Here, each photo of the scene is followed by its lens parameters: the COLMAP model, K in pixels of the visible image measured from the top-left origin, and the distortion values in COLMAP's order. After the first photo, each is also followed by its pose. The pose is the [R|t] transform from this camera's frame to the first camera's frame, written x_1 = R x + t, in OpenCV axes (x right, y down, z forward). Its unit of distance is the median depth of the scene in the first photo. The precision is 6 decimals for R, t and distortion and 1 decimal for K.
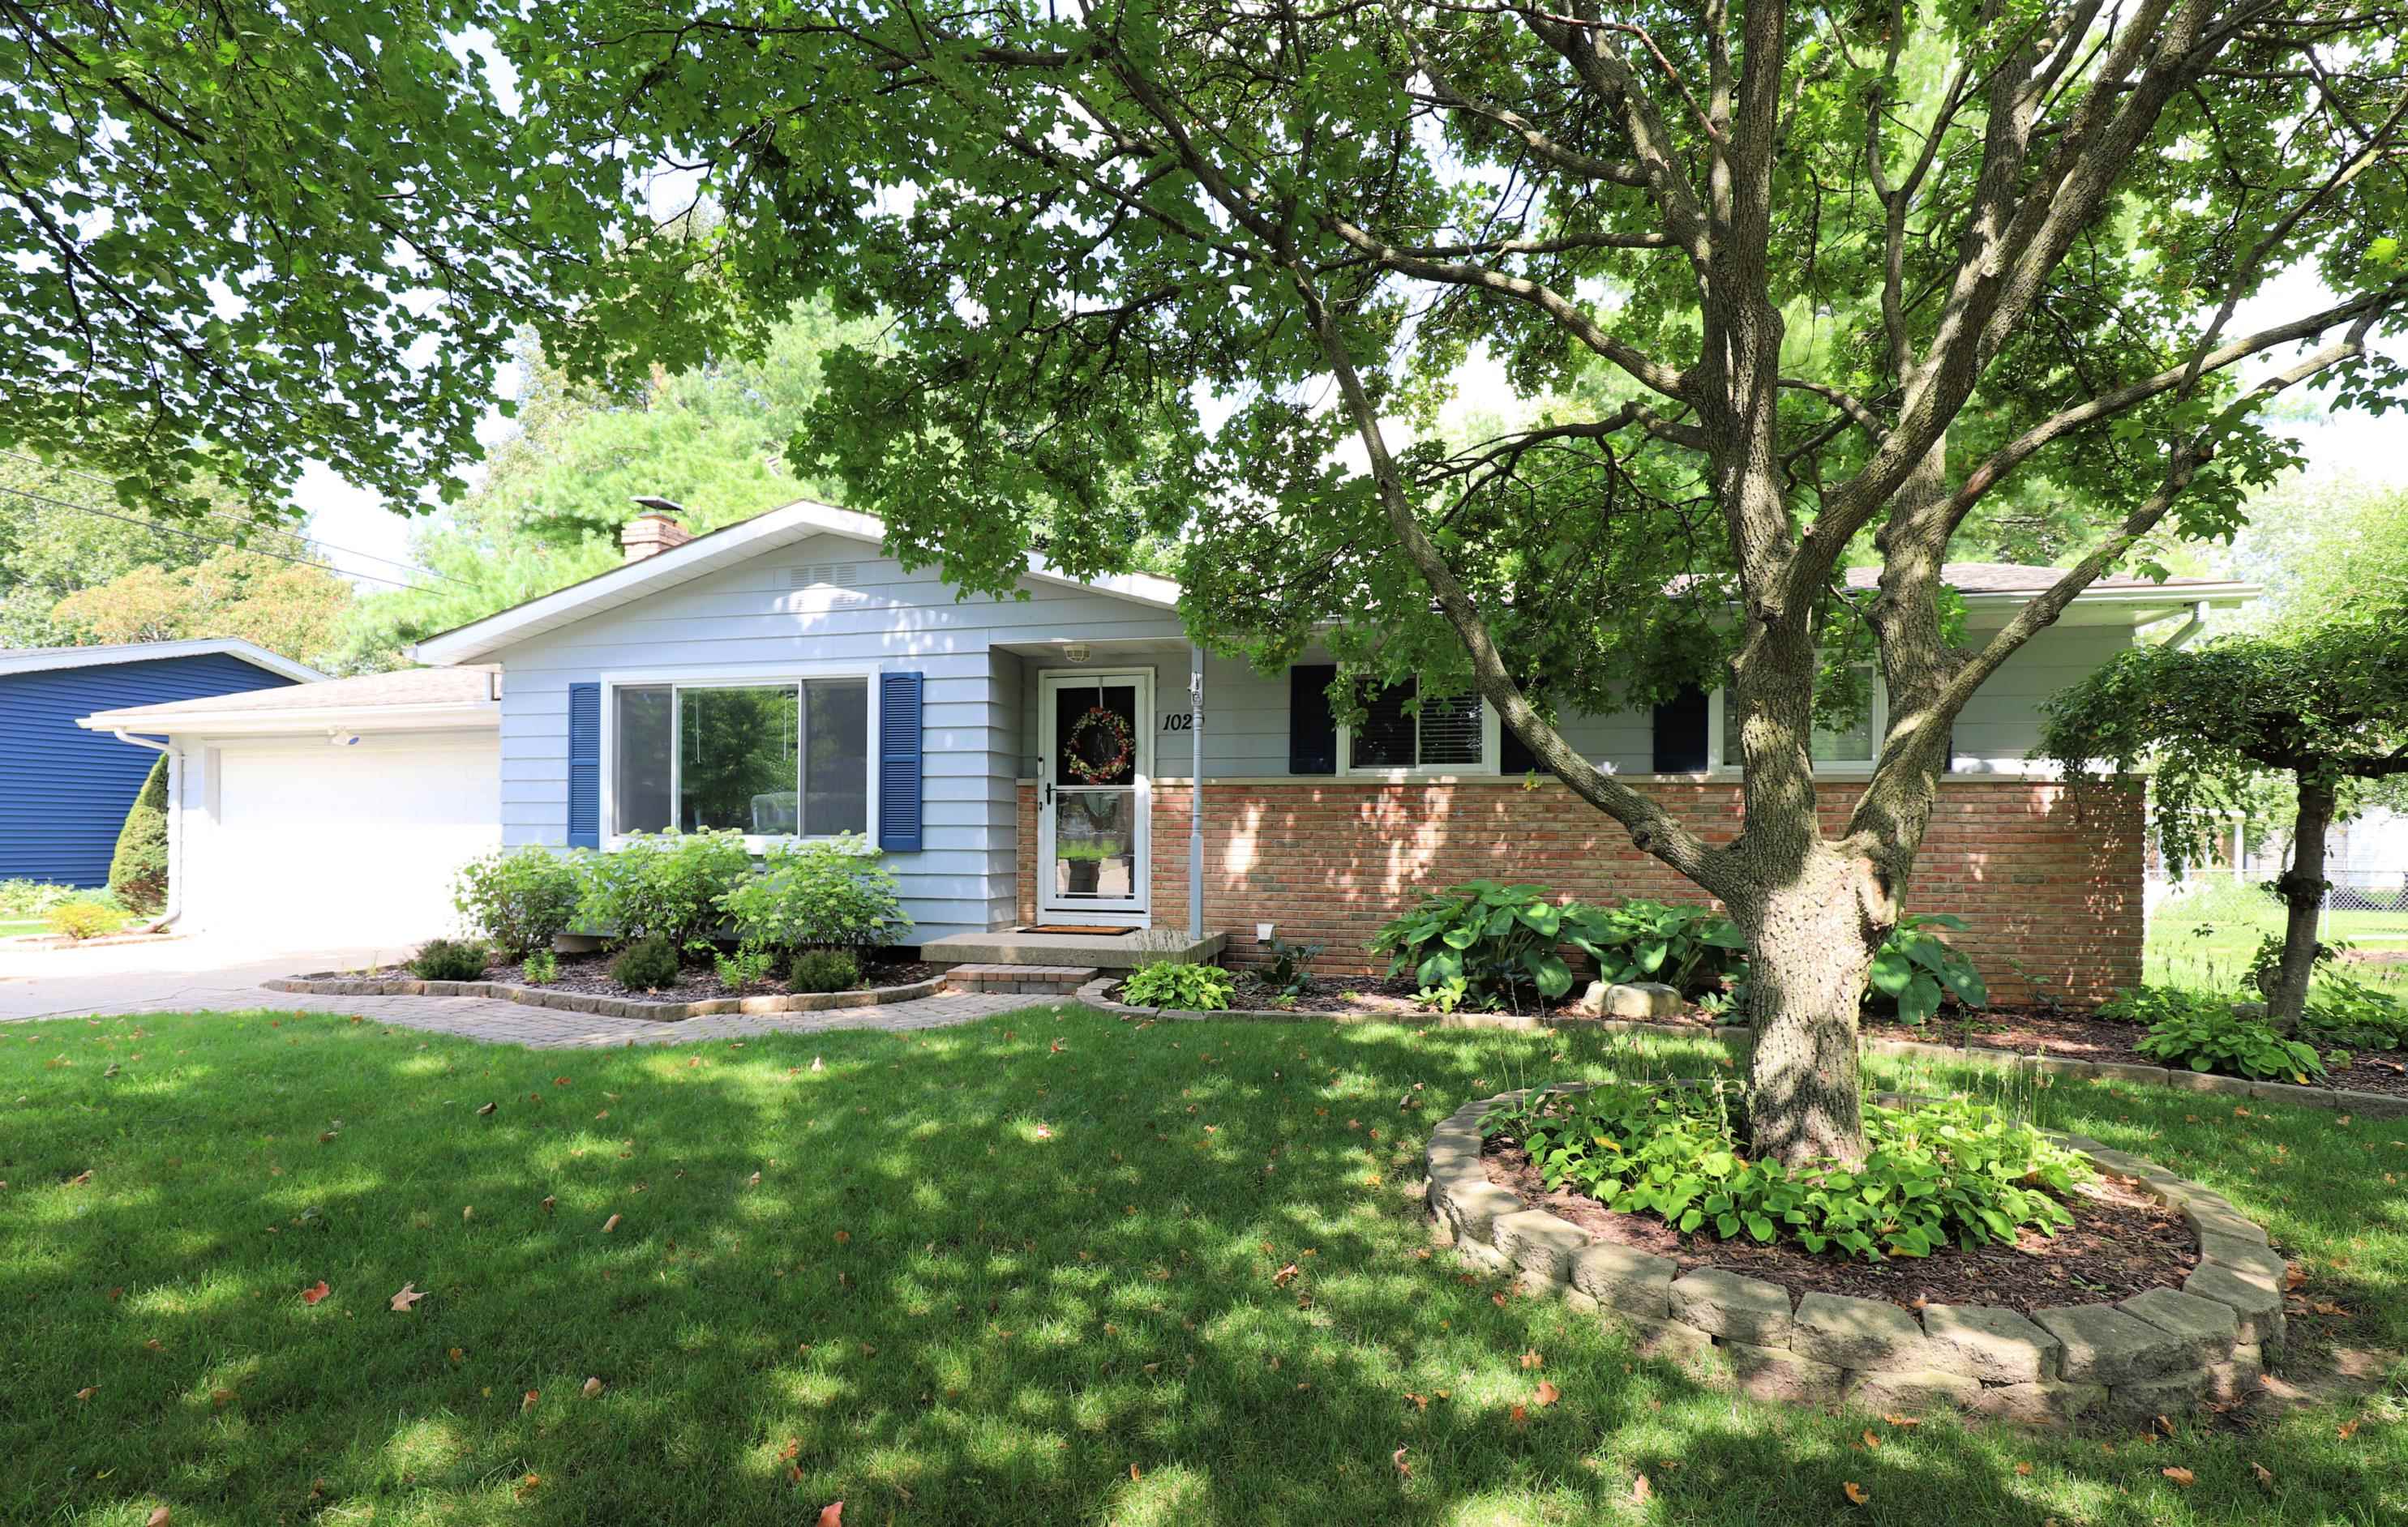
lens RADIAL K [[1133.2, 0, 1222.9], [0, 1133.2, 817.9], [0, 0, 1]] dist [-0.000160, -0.000029]
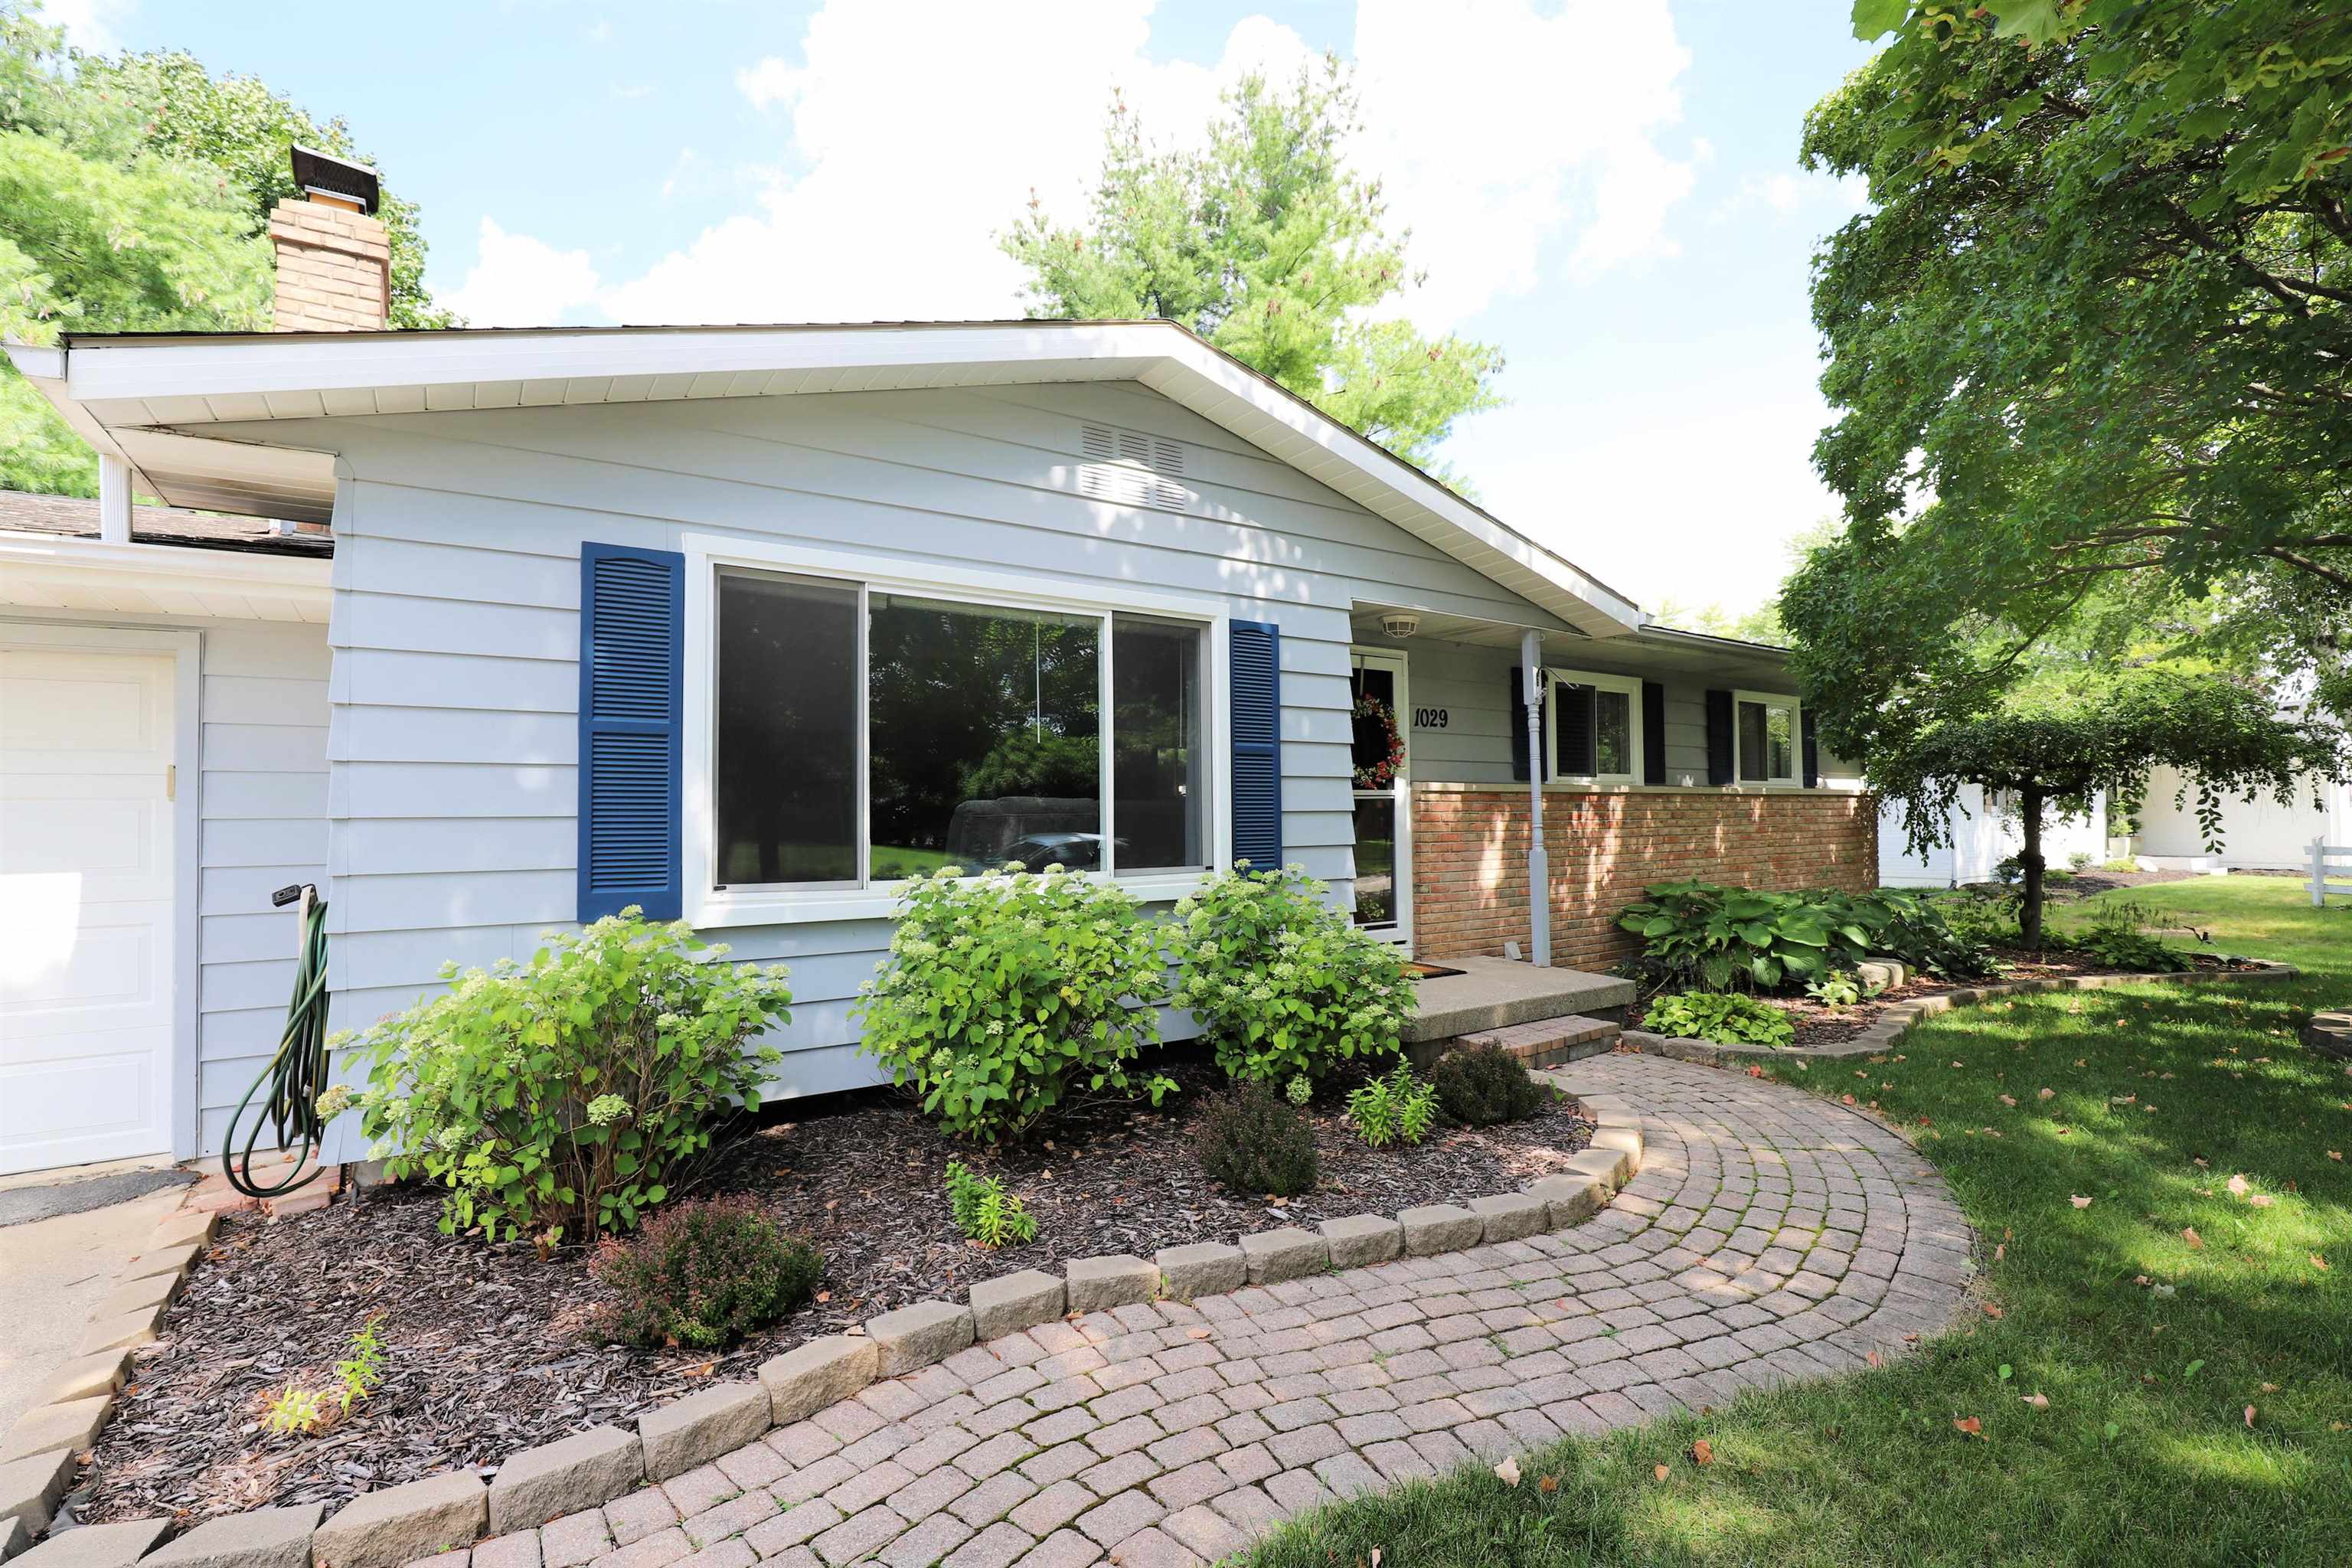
lens RADIAL K [[1081.5, 0, 1176.1], [0, 1081.5, 785.0], [0, 0, 1]] dist [-0.027104, -0.000009]
pose [[0.664689, 0.012127, 0.747021, -0.797192], [0.004017, 0.999796, -0.019805, -0.018306], [-0.747109, 0.016165, 0.664505, 0.610188]]
